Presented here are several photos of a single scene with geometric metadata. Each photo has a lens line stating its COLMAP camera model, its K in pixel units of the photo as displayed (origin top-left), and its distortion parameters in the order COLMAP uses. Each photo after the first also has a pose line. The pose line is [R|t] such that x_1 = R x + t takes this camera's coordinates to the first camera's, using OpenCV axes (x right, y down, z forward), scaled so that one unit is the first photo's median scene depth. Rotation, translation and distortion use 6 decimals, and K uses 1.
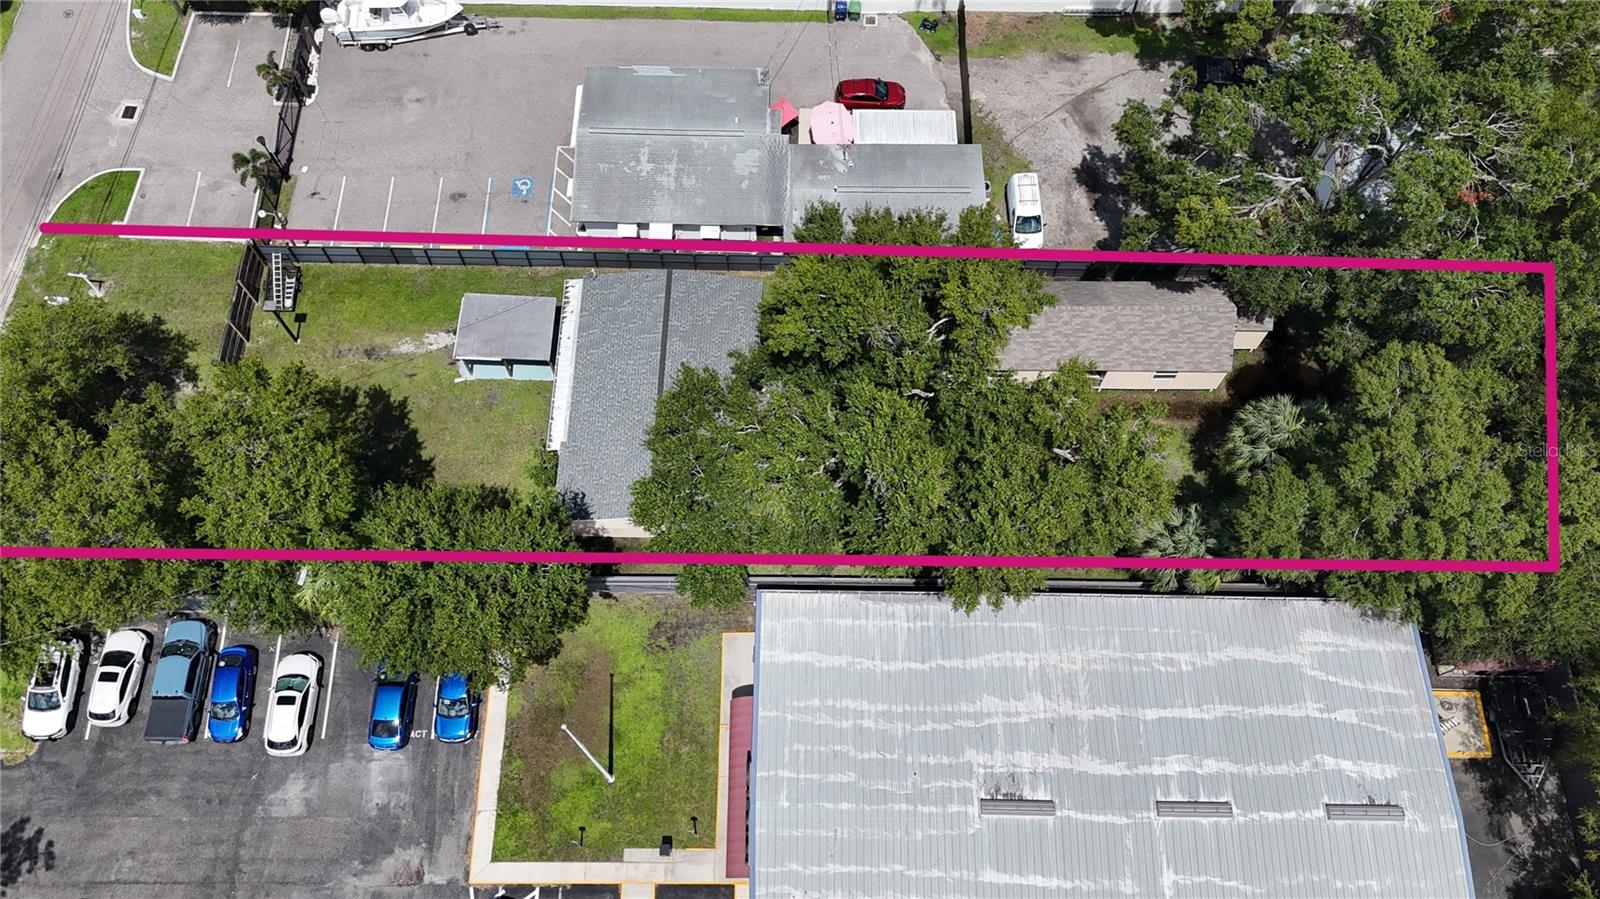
lens RADIAL K [[1290.1, 0, 809.0], [0, 1290.1, 436.5], [0, 0, 1]] dist [0.051895, -0.023880]
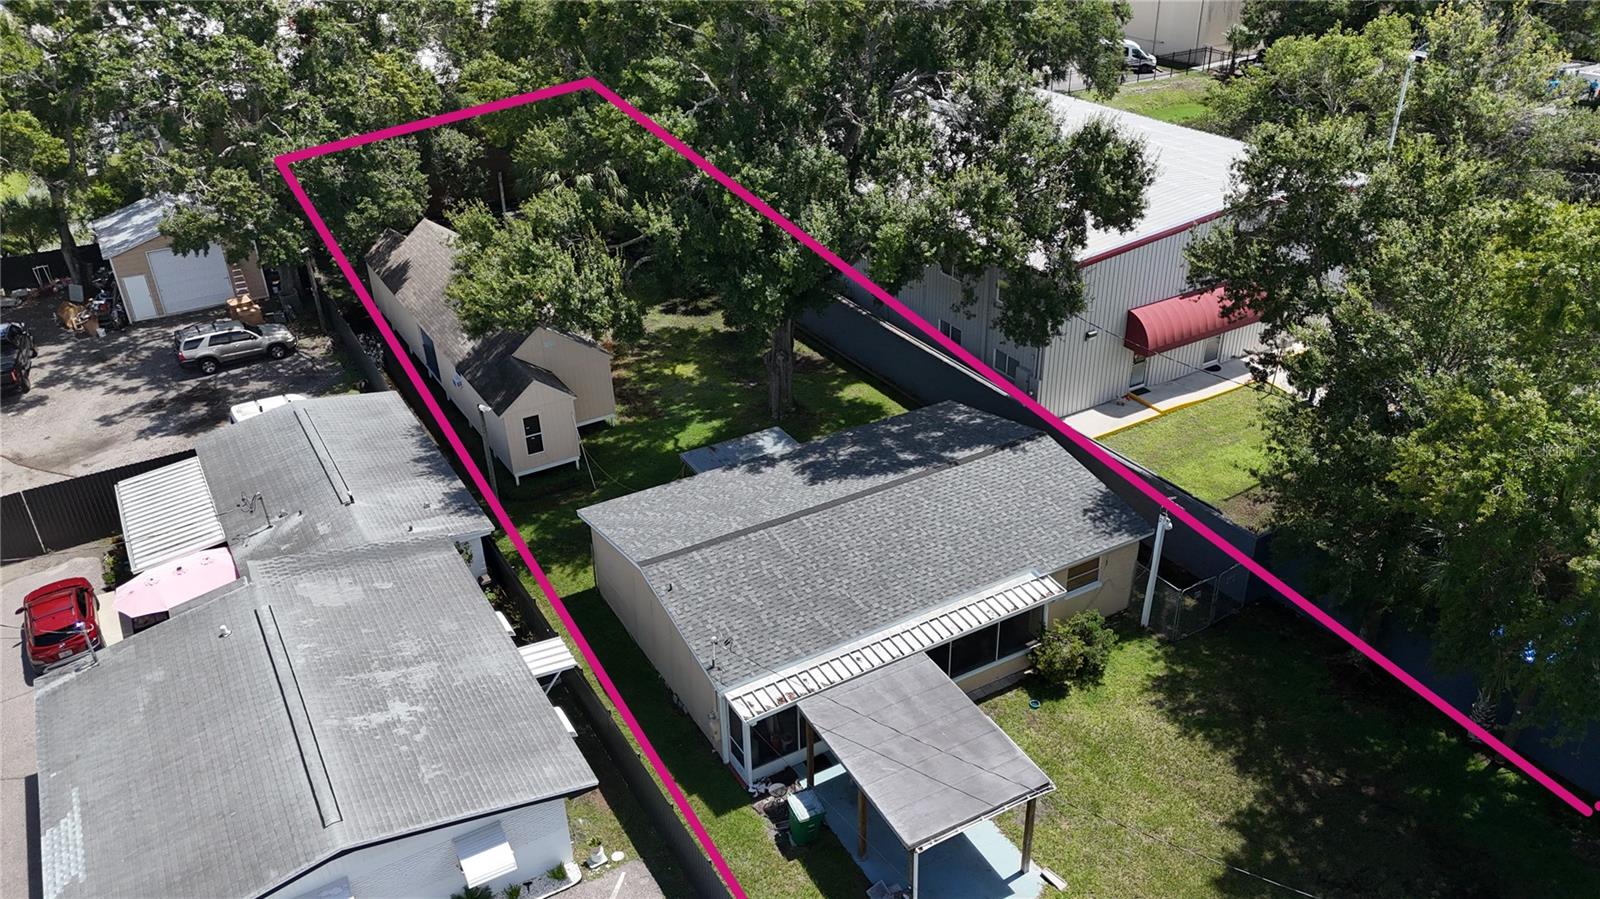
lens RADIAL K [[1168.3, 0, 796.9], [0, 1168.3, 451.5], [0, 0, 1]] dist [0.046349, -0.025889]
pose [[-0.517616, -0.425131, 0.742520, -0.460985], [0.791914, 0.090534, 0.603884, -0.360878], [-0.323953, 0.900593, 0.289806, 0.809355]]
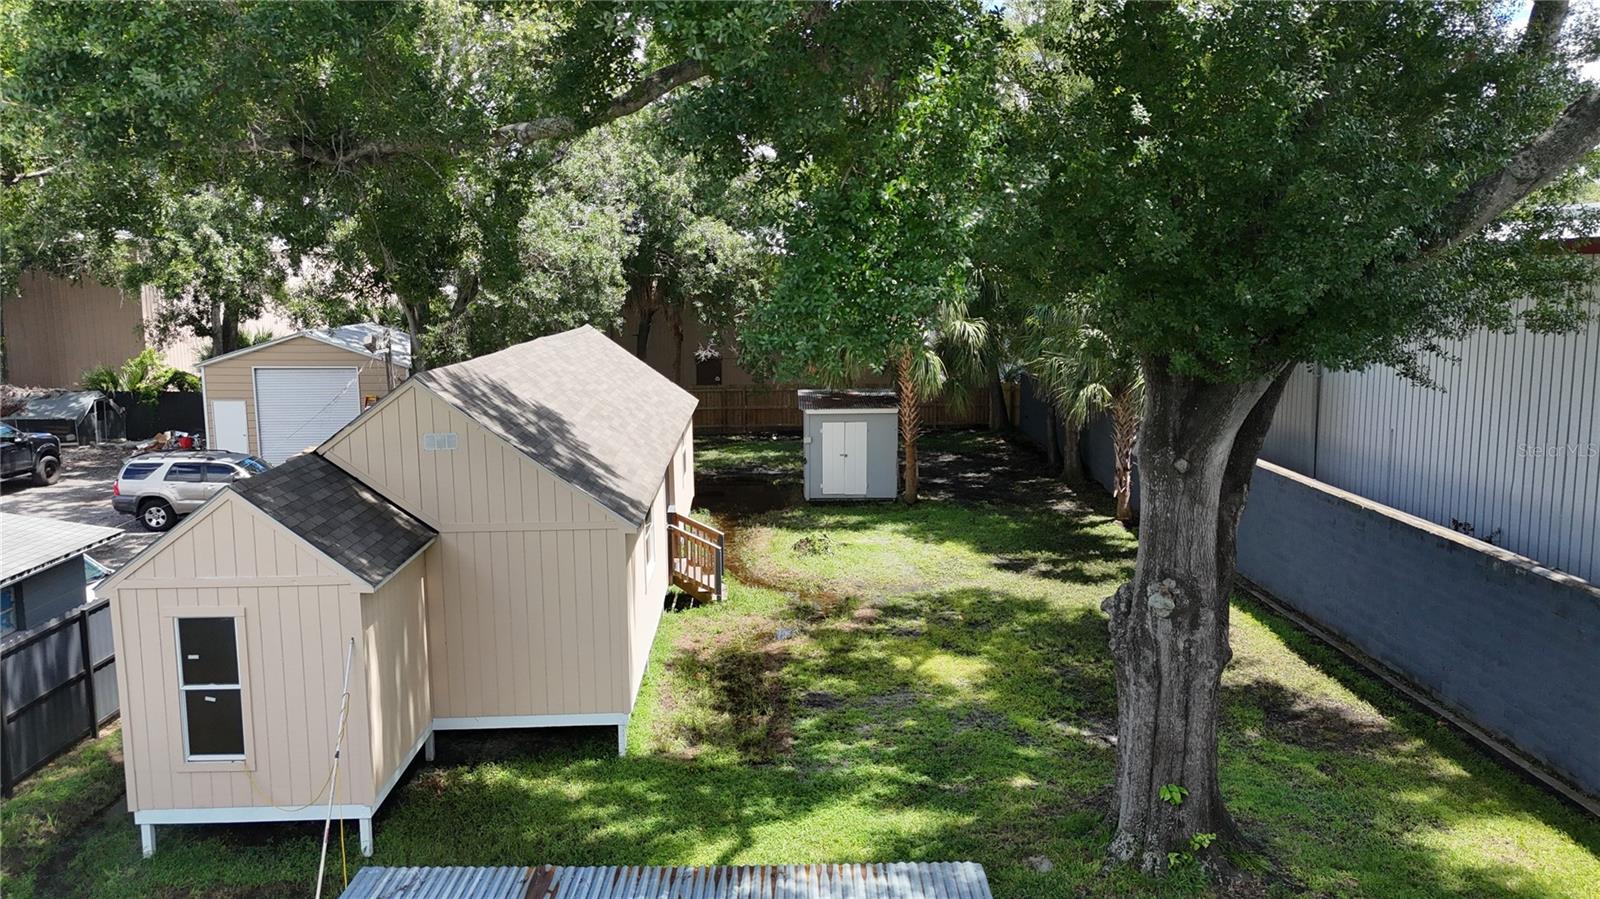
lens RADIAL K [[1168.3, 0, 805.3], [0, 1168.3, 449.4], [0, 0, 1]] dist [0.046349, -0.025889]
pose [[-0.044539, -0.165440, 0.985214, -0.105840], [0.920407, 0.376639, 0.104855, -0.050845], [-0.388417, 0.911467, 0.135497, 0.931745]]
